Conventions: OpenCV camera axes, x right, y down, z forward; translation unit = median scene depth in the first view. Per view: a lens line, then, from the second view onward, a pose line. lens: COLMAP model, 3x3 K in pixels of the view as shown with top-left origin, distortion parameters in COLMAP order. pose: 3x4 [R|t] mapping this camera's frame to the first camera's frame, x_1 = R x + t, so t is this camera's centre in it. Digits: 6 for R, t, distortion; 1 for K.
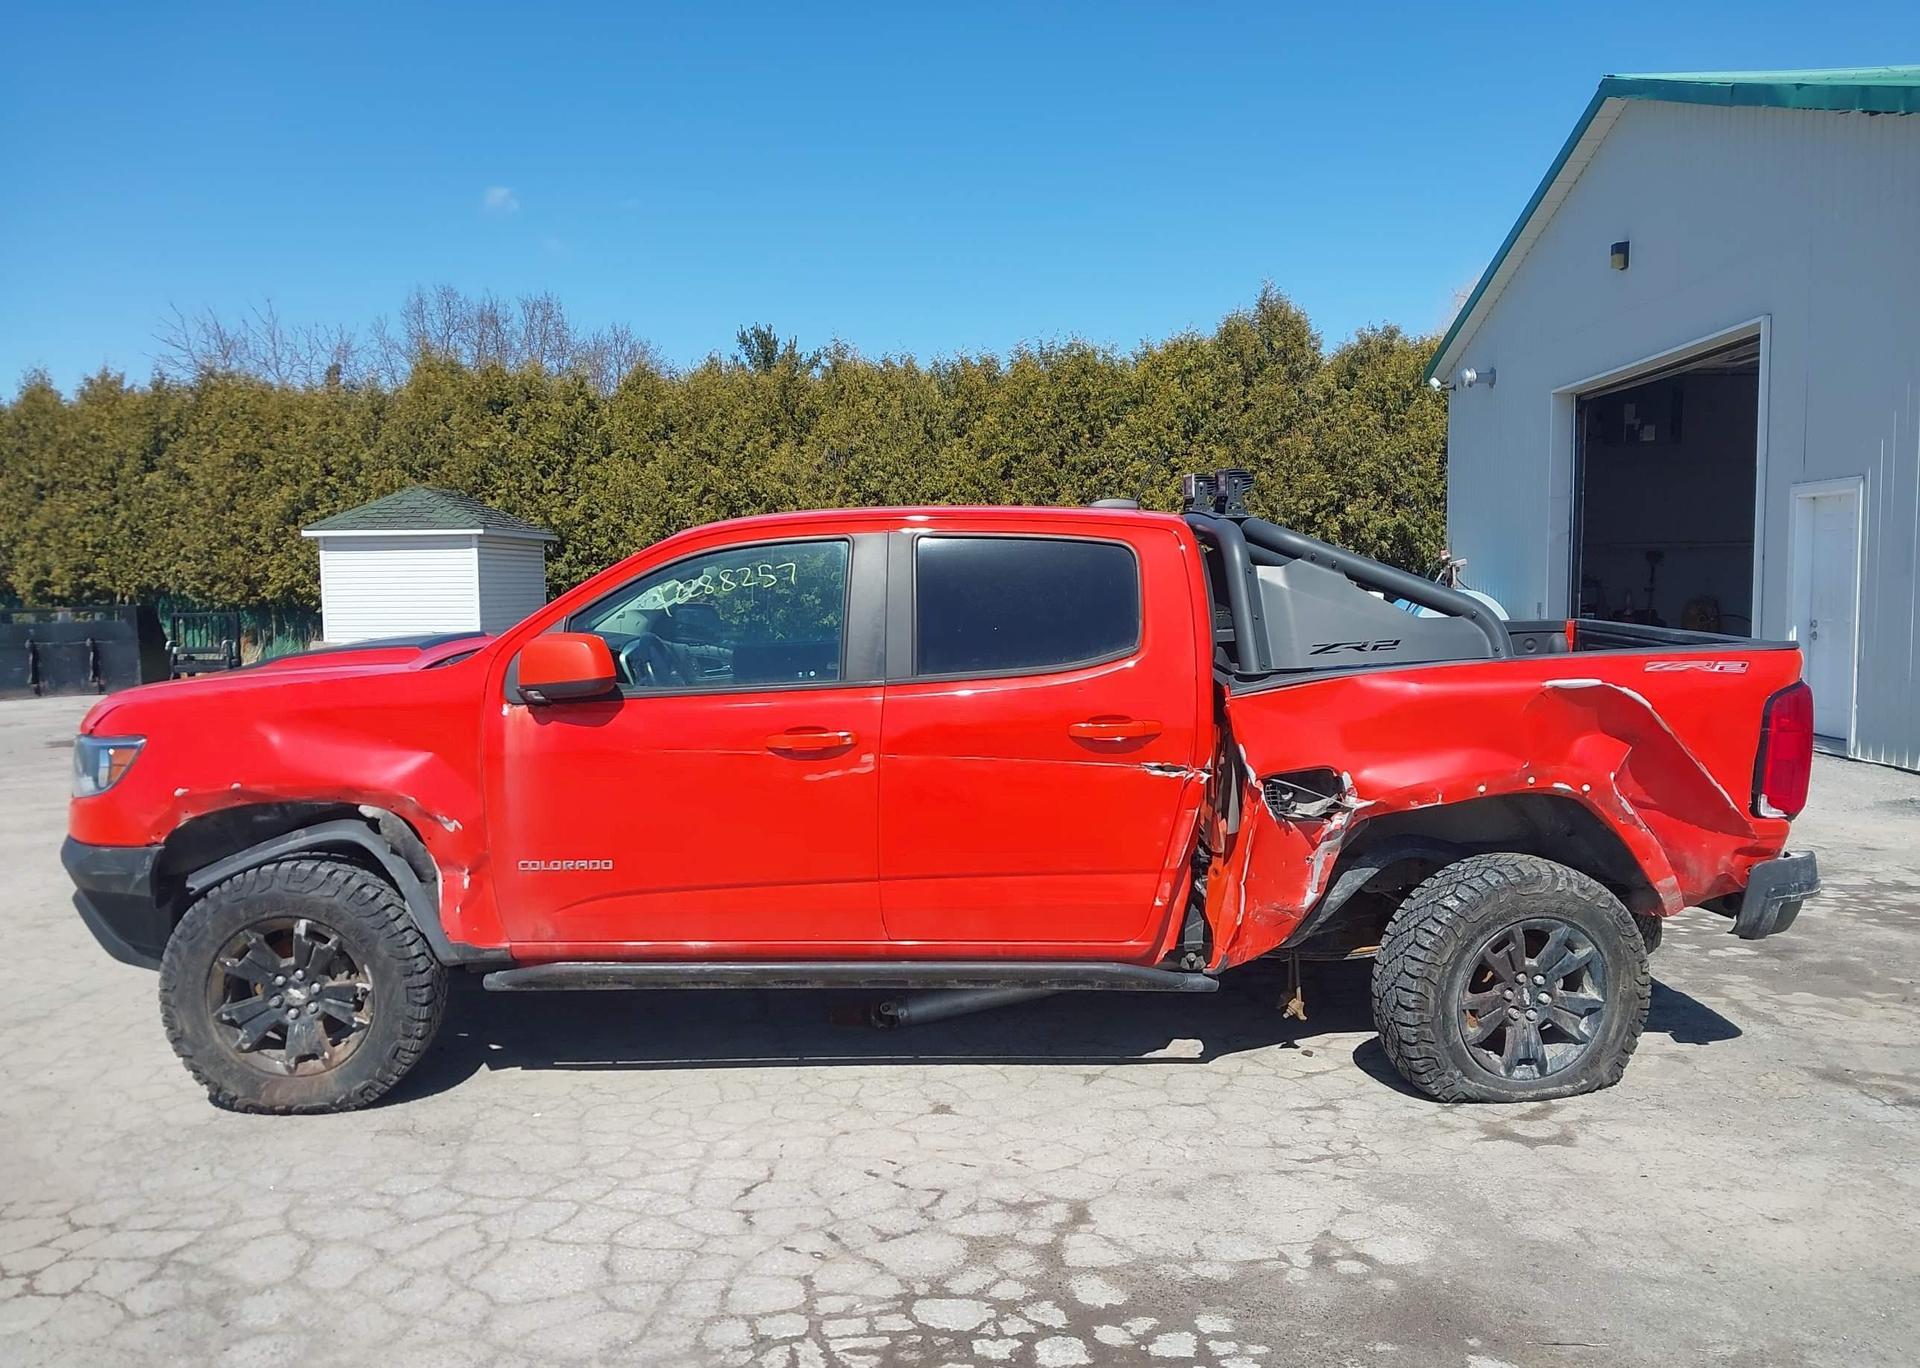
lens RADIAL K [[1506.8, 0, 935.0], [0, 1506.8, 719.9], [0, 0, 1]] dist [0.026358, -0.030971]
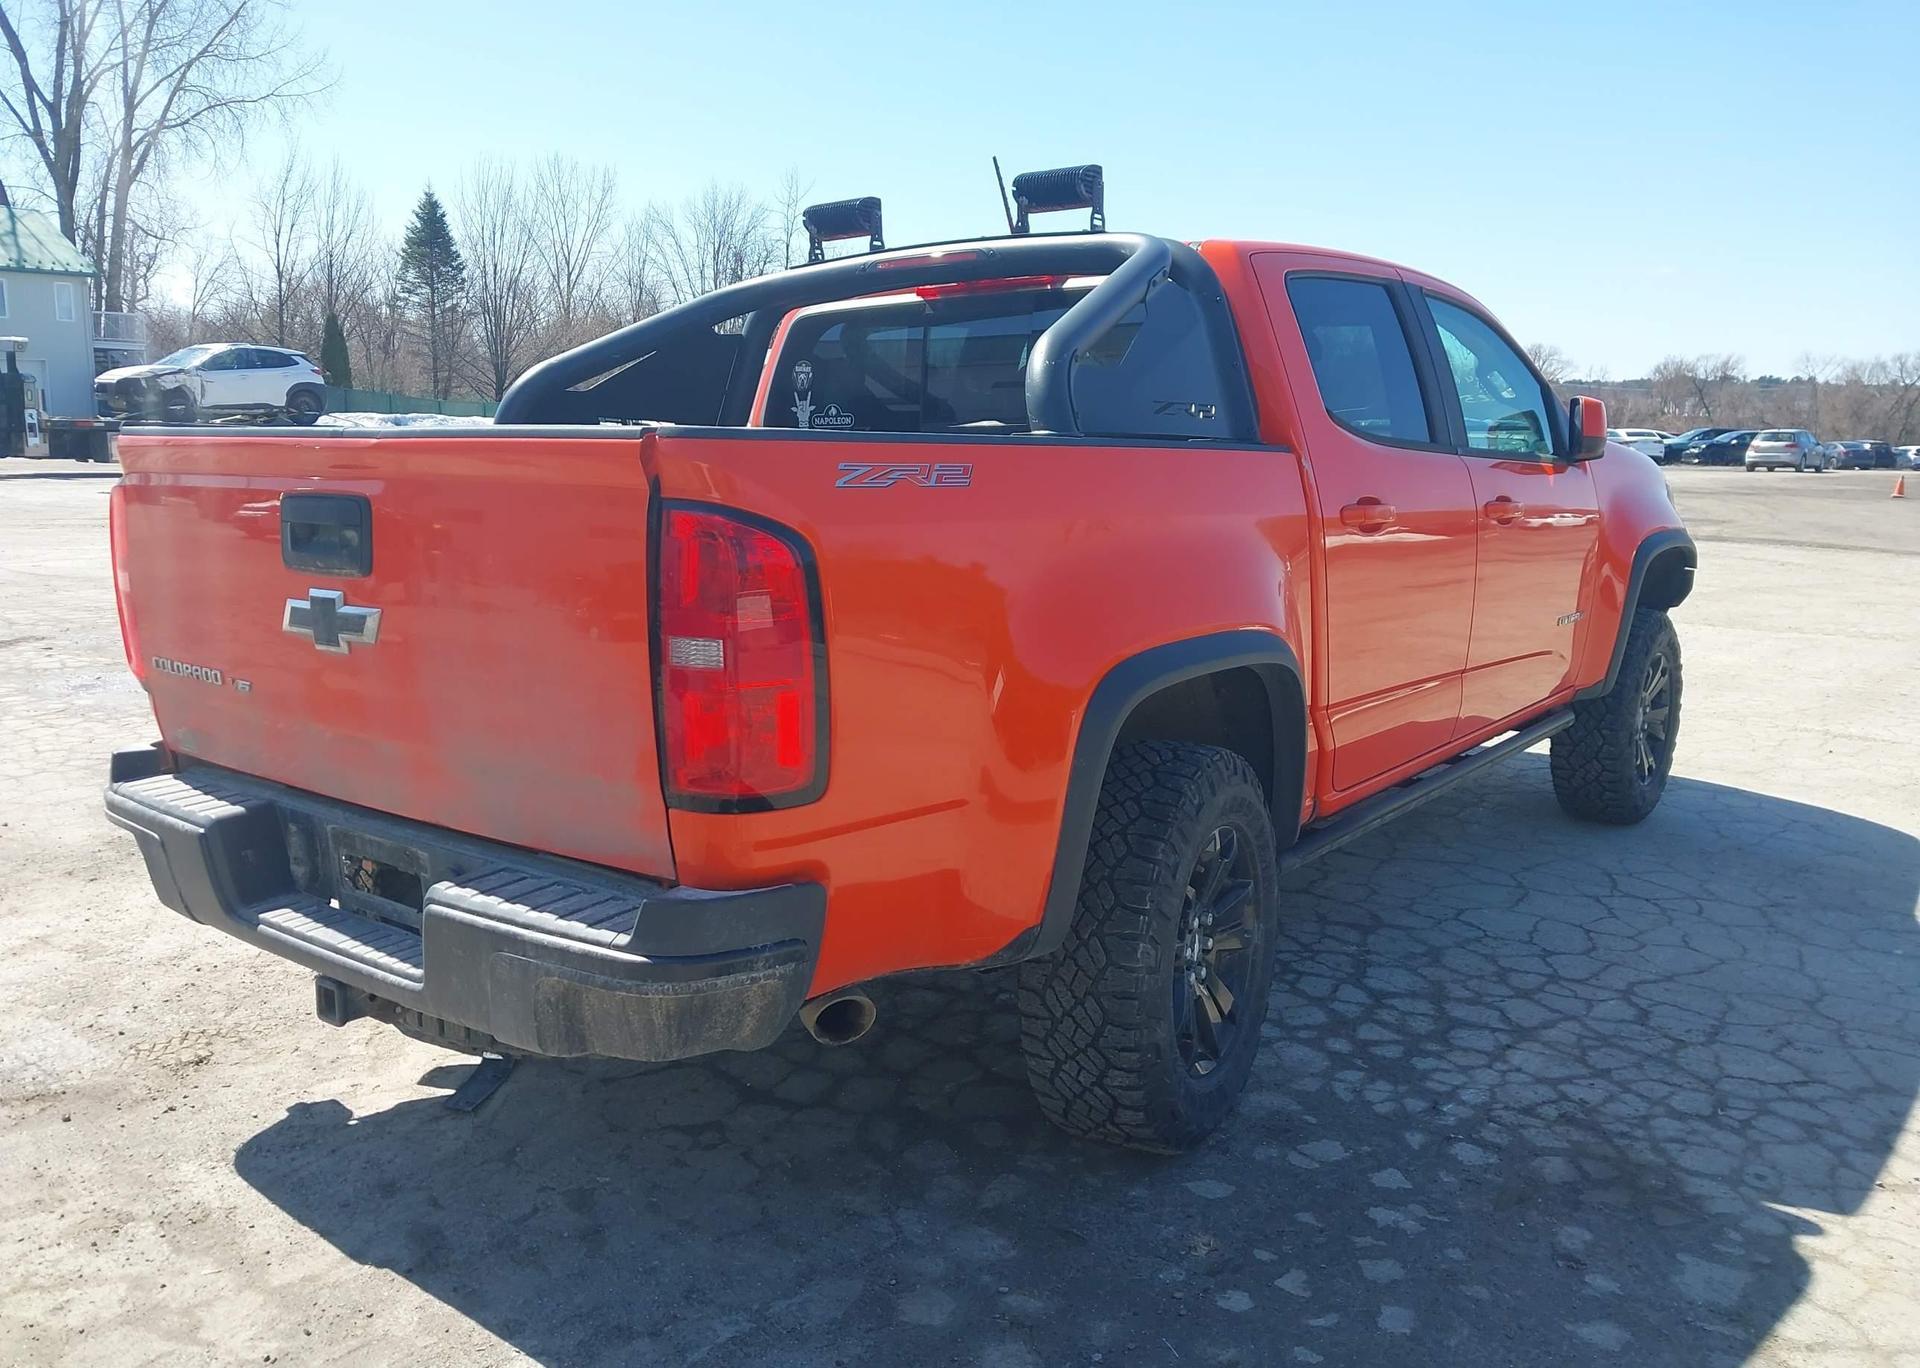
lens RADIAL K [[1506.8, 0, 950.2], [0, 1506.8, 694.2], [0, 0, 1]] dist [0.026358, -0.030971]
pose [[-0.599461, 0.144787, -0.787200, 0.866845], [-0.087472, 0.965762, 0.244240, -0.125609], [0.795610, 0.215271, -0.566271, 1.635196]]
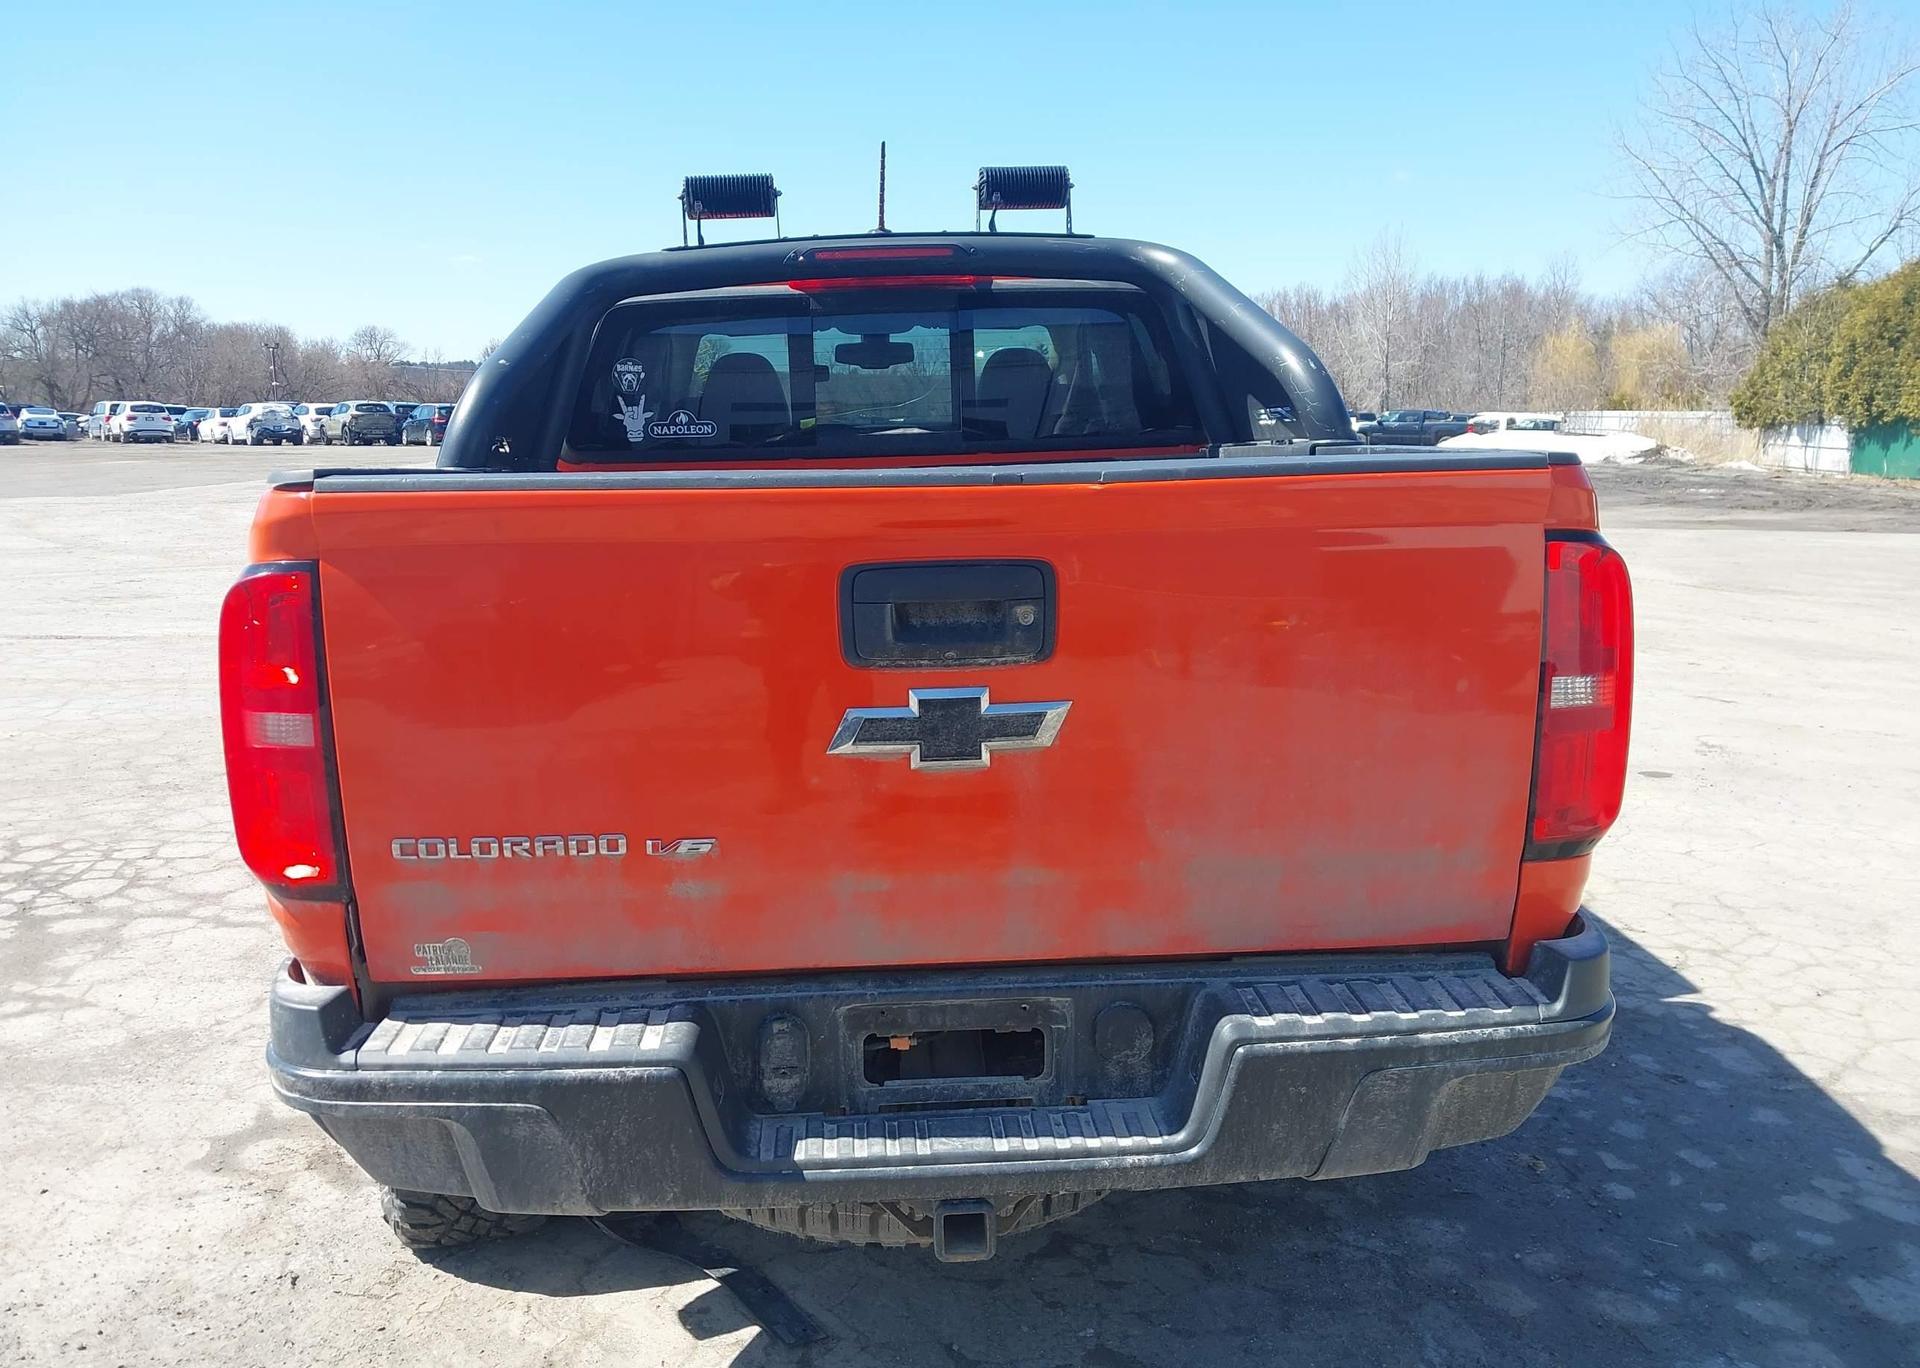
lens RADIAL K [[1506.8, 0, 930.9], [0, 1506.8, 700.6], [0, 0, 1]] dist [0.026358, -0.030971]
pose [[0.071779, 0.199540, -0.977257, 0.958261], [-0.098417, 0.976420, 0.192140, -0.083415], [0.992553, 0.082387, 0.089724, 1.113346]]
